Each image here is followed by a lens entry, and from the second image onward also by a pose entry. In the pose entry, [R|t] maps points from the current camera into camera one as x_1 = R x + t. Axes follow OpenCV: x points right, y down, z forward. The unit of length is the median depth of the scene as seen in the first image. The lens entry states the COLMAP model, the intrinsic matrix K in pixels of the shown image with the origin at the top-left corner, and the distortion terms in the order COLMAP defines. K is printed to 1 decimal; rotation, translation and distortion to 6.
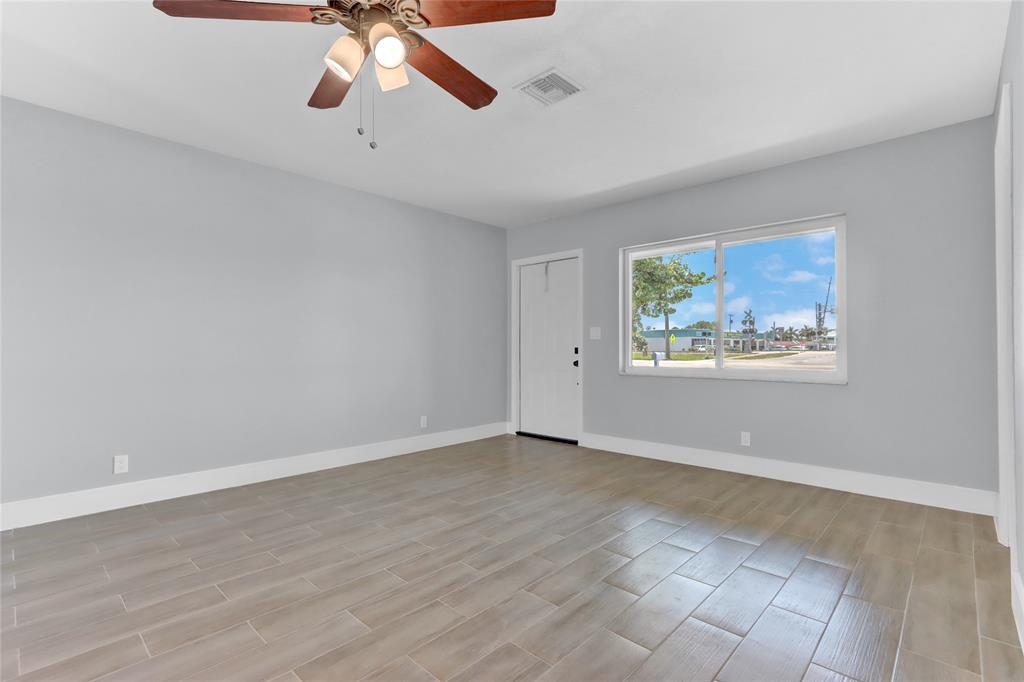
lens RADIAL K [[479.9, 0, 500.5], [0, 479.9, 341.7], [0, 0, 1]] dist [0.000093, 0.000653]
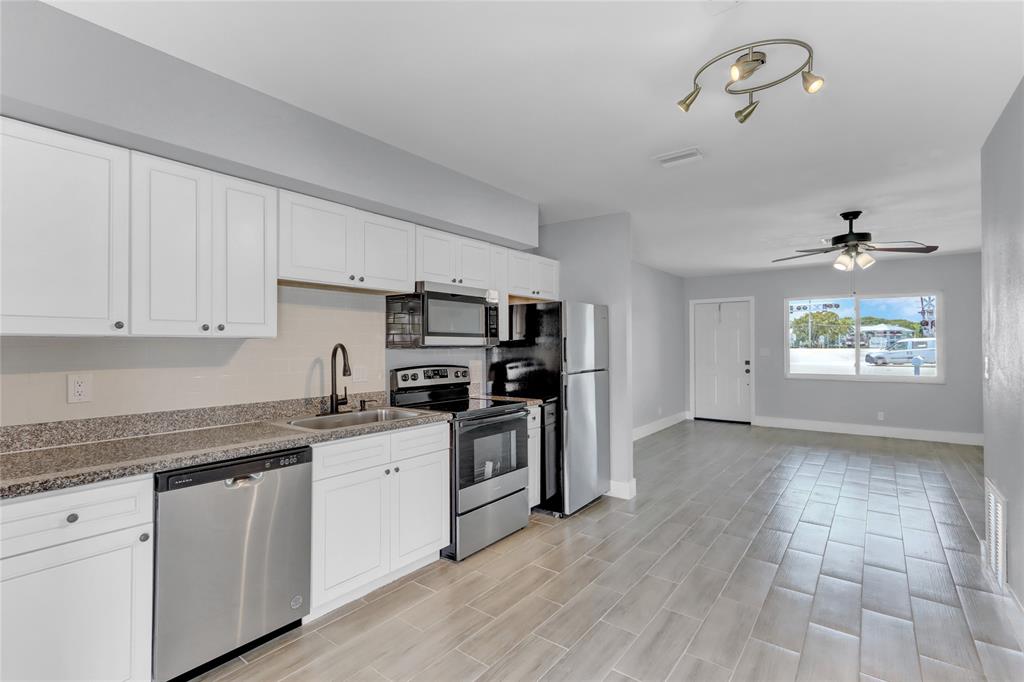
lens RADIAL K [[495.1, 0, 501.6], [0, 495.1, 340.8], [0, 0, 1]] dist [0.010159, 0.000396]
pose [[0.993567, -0.006044, 0.113087, -0.752494], [0.005176, 0.999955, 0.007962, -0.064083], [-0.113130, -0.007326, 0.993553, -0.451365]]
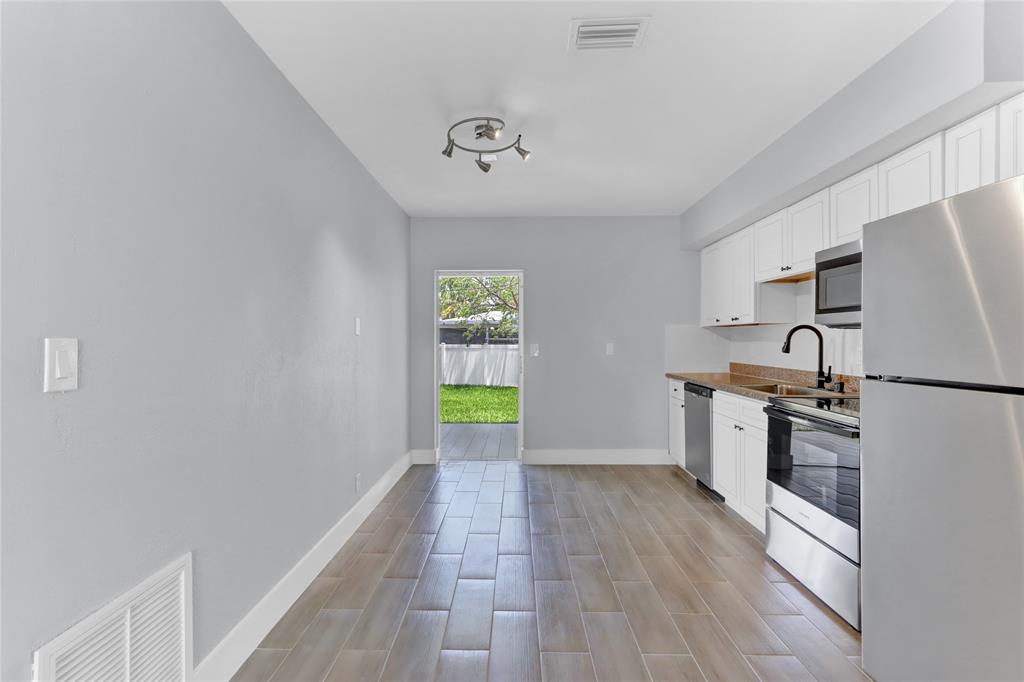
lens RADIAL K [[495.1, 0, 501.6], [0, 495.1, 340.8], [0, 0, 1]] dist [0.010159, 0.000396]
pose [[-0.742032, 0.002321, -0.670361, -0.173285], [0.013295, 0.999848, -0.011255, -0.036209], [0.670233, -0.017264, -0.741950, 0.314644]]
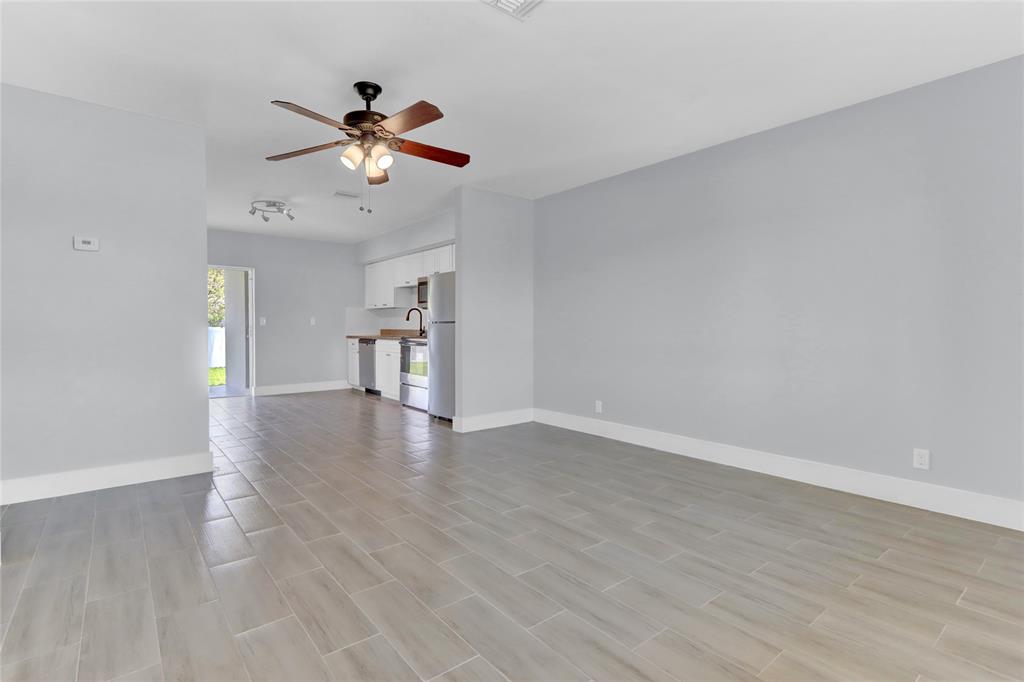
lens RADIAL K [[479.9, 0, 500.5], [0, 479.9, 341.7], [0, 0, 1]] dist [0.000093, 0.000653]
pose [[-0.130447, 0.028428, -0.991048, 0.431865], [0.013710, 0.999545, 0.026867, 0.002691], [0.991360, -0.010083, -0.130778, 0.520516]]
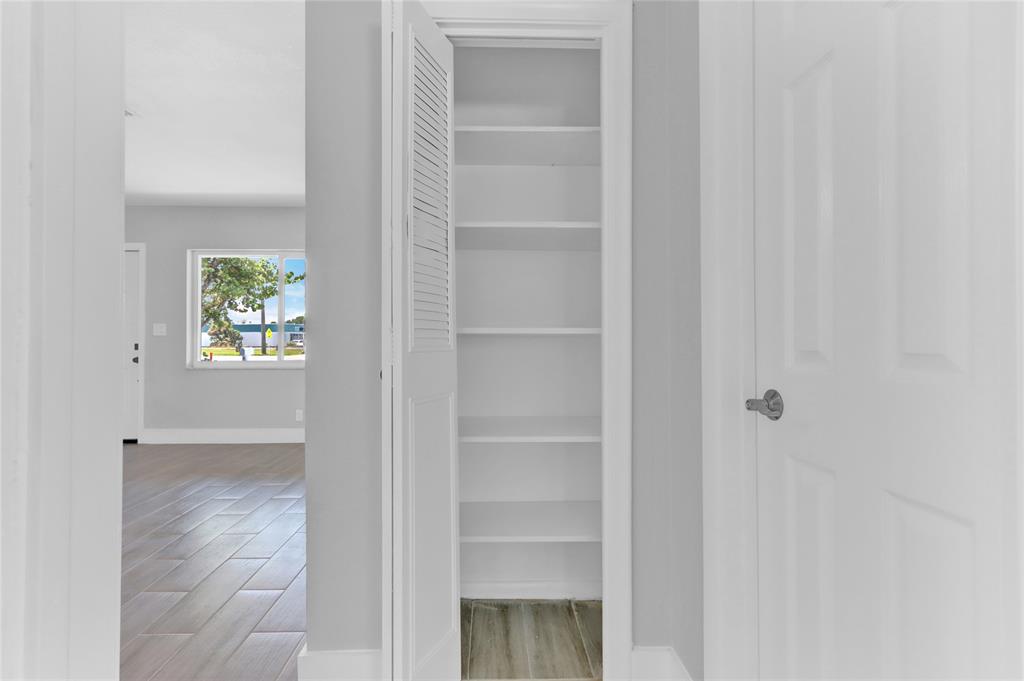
lens RADIAL K [[479.9, 0, 500.5], [0, 479.9, 341.2], [0, 0, 1]] dist [0.000093, 0.000653]
pose [[0.706326, 0.002184, 0.707883, -0.009448], [-0.009130, 0.999940, 0.006025, -0.005078], [-0.707828, -0.010719, 0.706304, -0.200751]]
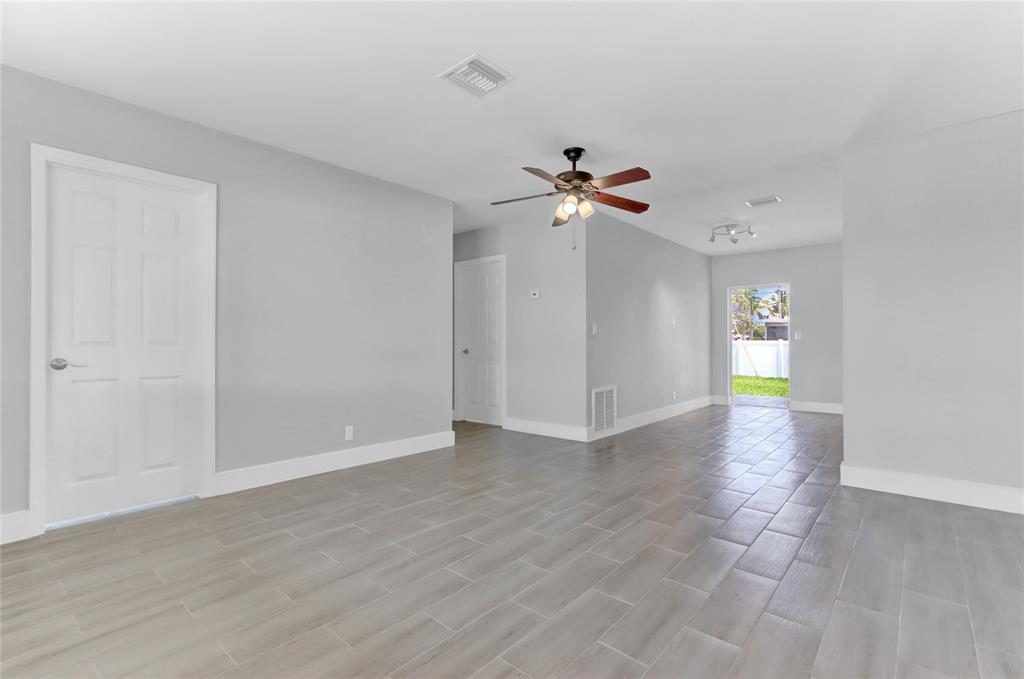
lens RADIAL K [[478.0, 0, 512.0], [0, 478.0, 339.5], [0, 0, 1]] dist [0.001556, 0.000203]
pose [[-0.998125, -0.003865, -0.061094, 0.045469], [-0.002685, 0.999809, -0.019383, 0.010255], [0.061157, -0.019182, -0.997944, 0.961704]]
